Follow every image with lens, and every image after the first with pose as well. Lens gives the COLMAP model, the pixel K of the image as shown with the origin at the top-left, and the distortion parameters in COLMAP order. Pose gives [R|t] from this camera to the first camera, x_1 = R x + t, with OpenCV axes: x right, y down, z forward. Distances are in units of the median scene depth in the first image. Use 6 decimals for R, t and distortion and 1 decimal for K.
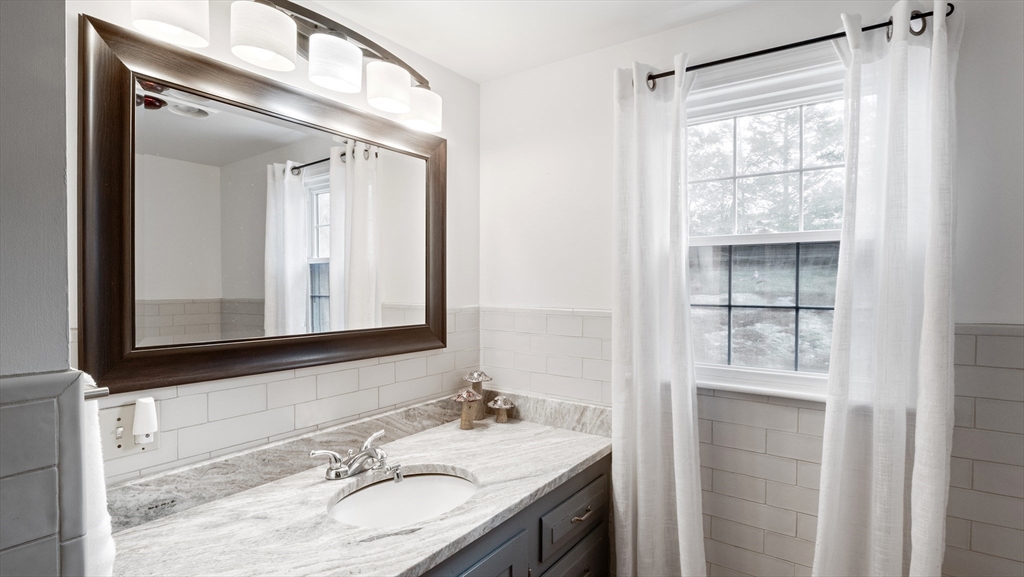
lens RADIAL K [[507.6, 0, 512.5], [0, 507.6, 291.1], [0, 0, 1]] dist [-0.008438, -0.001137]
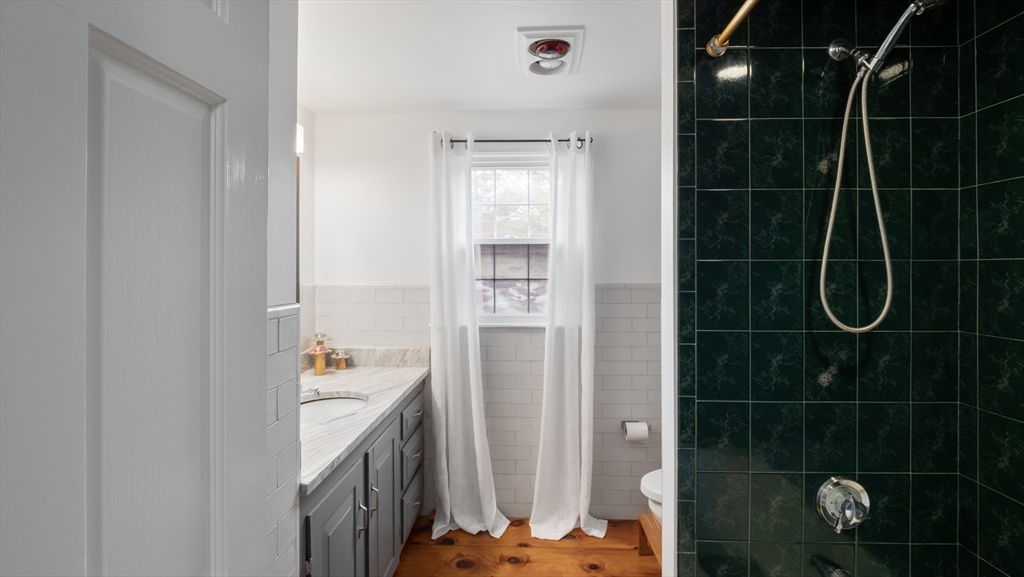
lens RADIAL K [[512.4, 0, 512.3], [0, 512.4, 268.5], [0, 0, 1]] dist [-0.006245, -0.001527]
pose [[0.836399, -0.004687, 0.548101, -0.486338], [0.014978, 0.999785, -0.014307, 0.018658], [-0.547916, 0.020176, 0.836290, -0.503381]]
